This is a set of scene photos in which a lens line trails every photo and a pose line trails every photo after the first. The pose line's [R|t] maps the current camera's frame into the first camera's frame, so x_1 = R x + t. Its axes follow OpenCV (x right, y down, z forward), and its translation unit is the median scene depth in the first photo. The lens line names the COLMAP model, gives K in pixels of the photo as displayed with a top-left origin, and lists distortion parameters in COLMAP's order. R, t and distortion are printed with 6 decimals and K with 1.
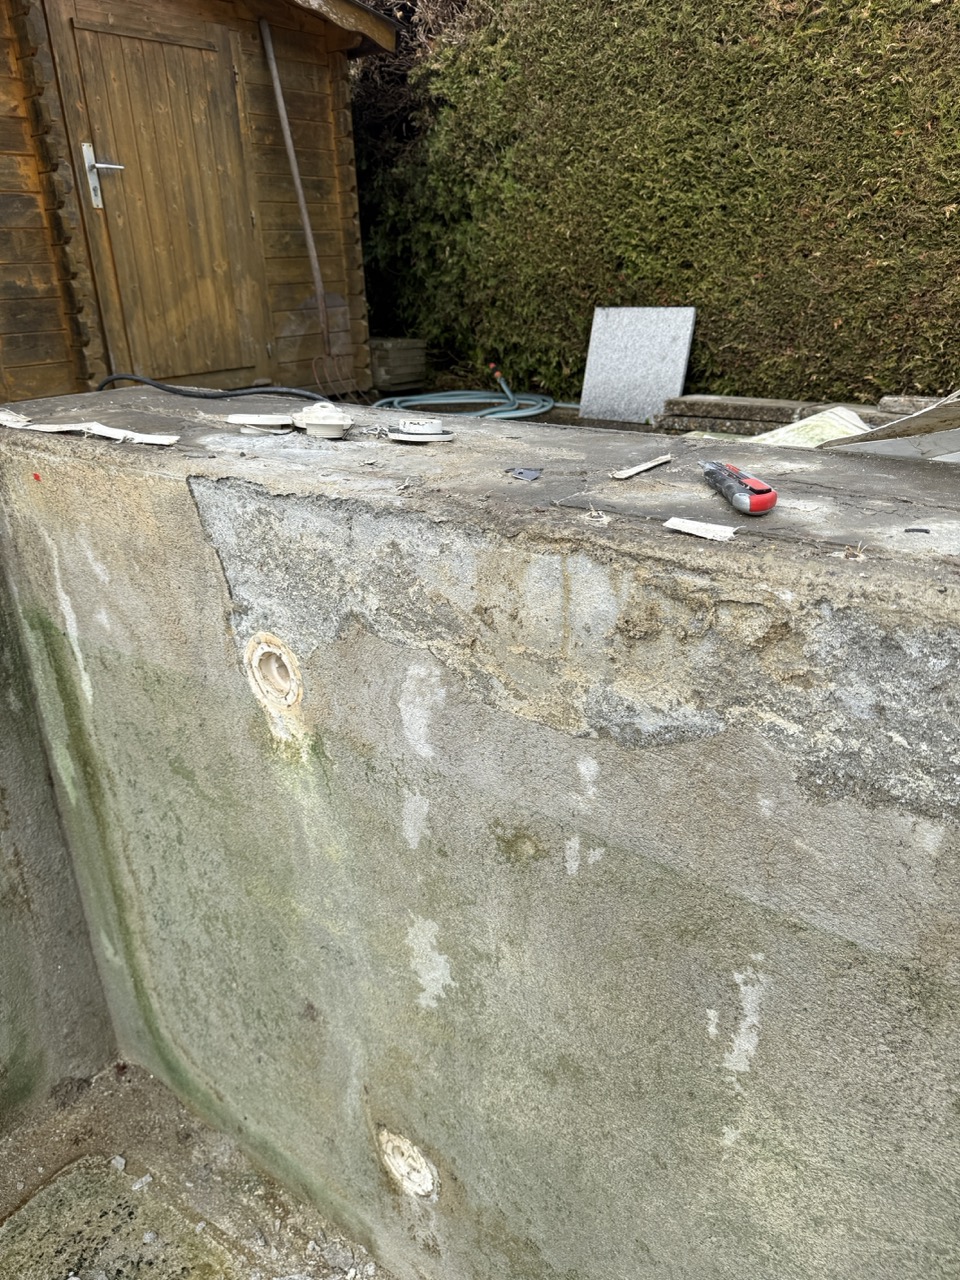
lens RADIAL K [[908.6, 0, 480.3], [0, 908.6, 636.8], [0, 0, 1]] dist [0.037989, -0.034920]
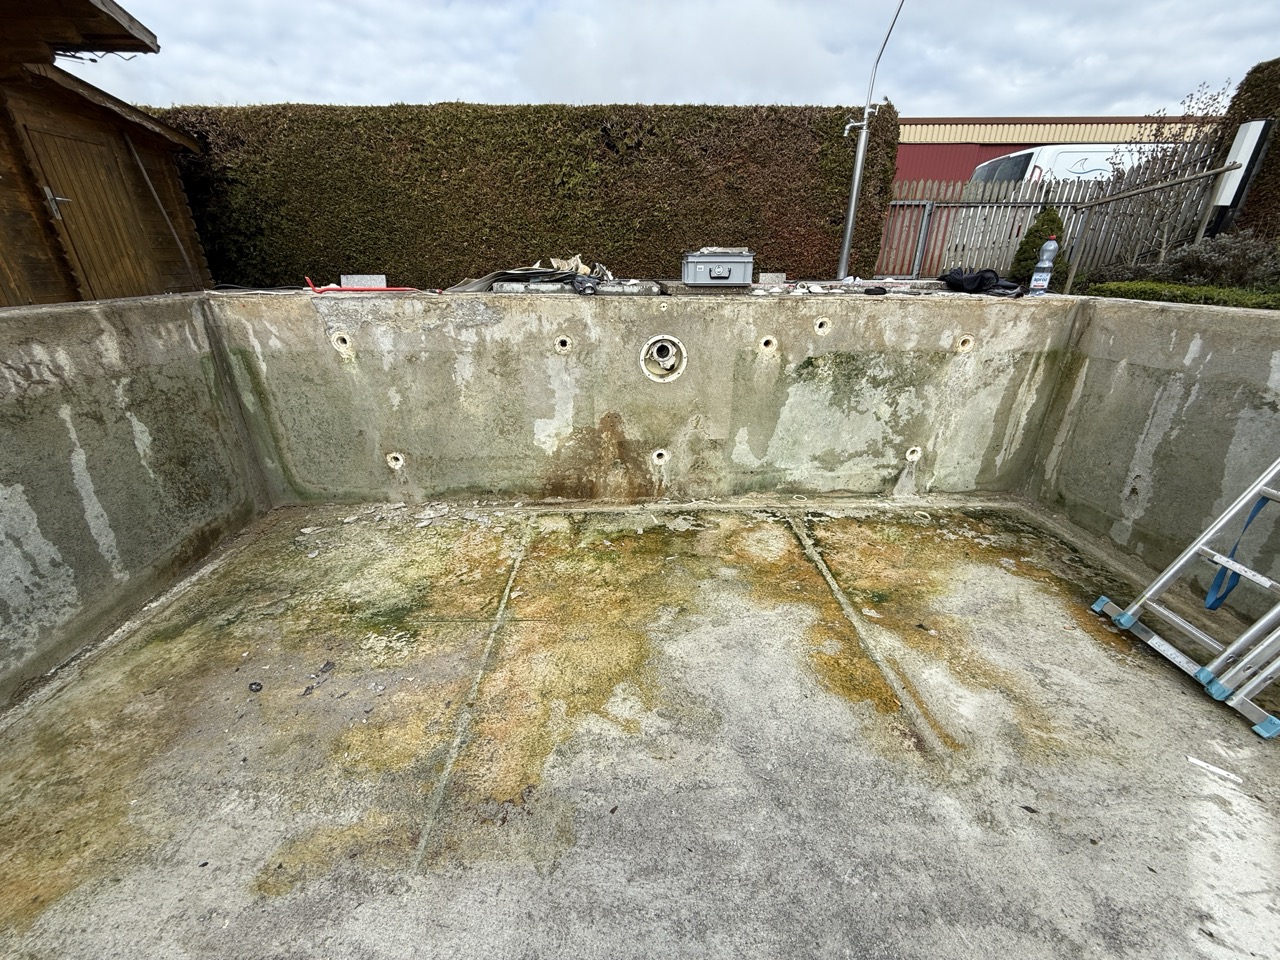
lens RADIAL K [[513.2, 0, 635.2], [0, 513.2, 480.7], [0, 0, 1]] dist [0.006980, -0.000308]
pose [[0.760313, -0.228526, 0.608030, -0.305040], [0.223929, 0.970901, 0.084898, 0.302235], [-0.609738, 0.071607, 0.789362, -0.687978]]
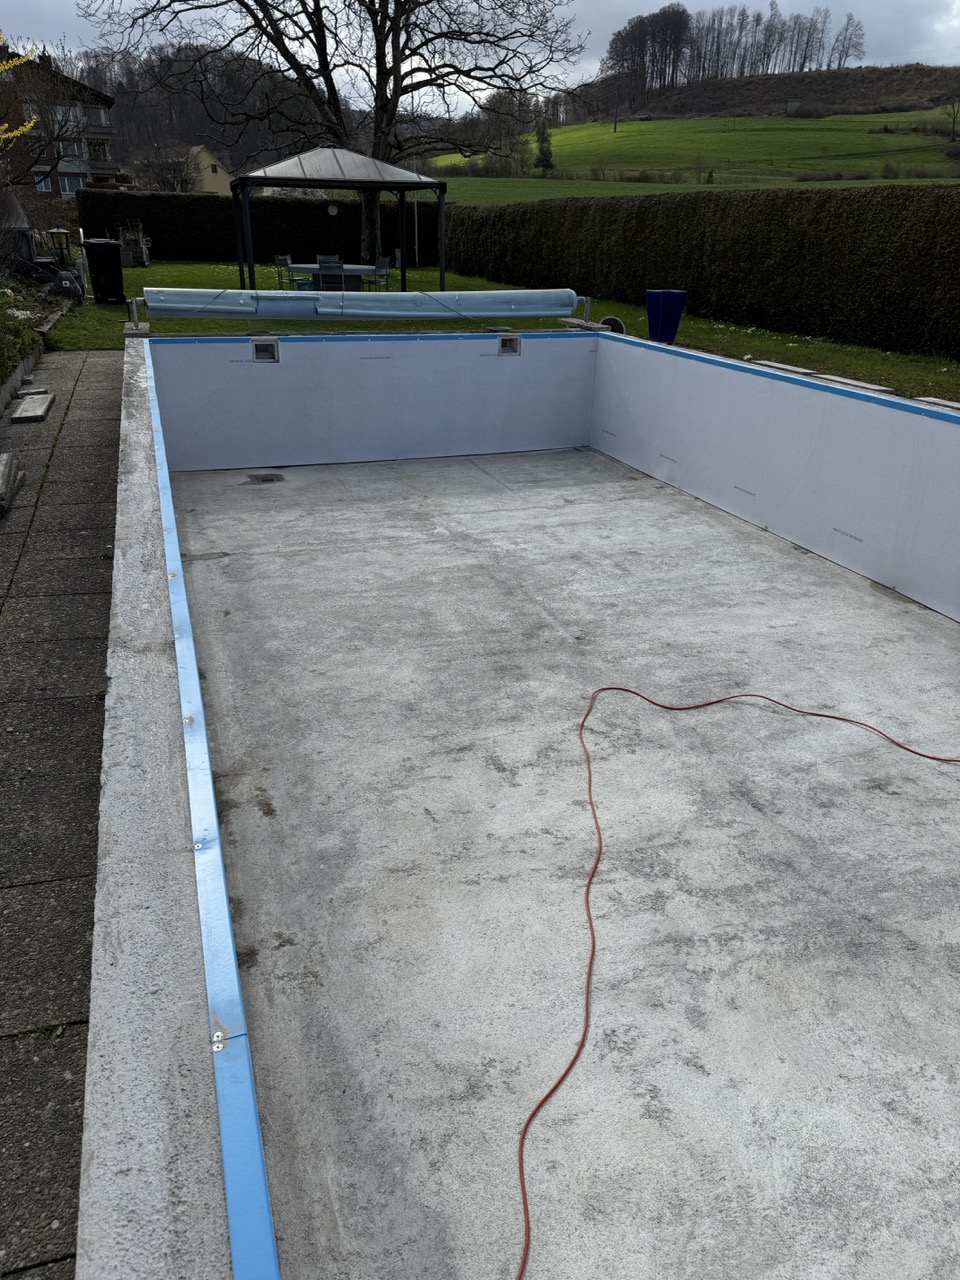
lens RADIAL K [[908.6, 0, 486.8], [0, 908.6, 647.1], [0, 0, 1]] dist [0.037989, -0.034920]
pose [[-0.545936, 0.364338, -0.754461, 1.021693], [-0.320954, 0.740858, 0.590015, -0.094394], [0.773914, 0.564258, -0.287525, -0.589094]]
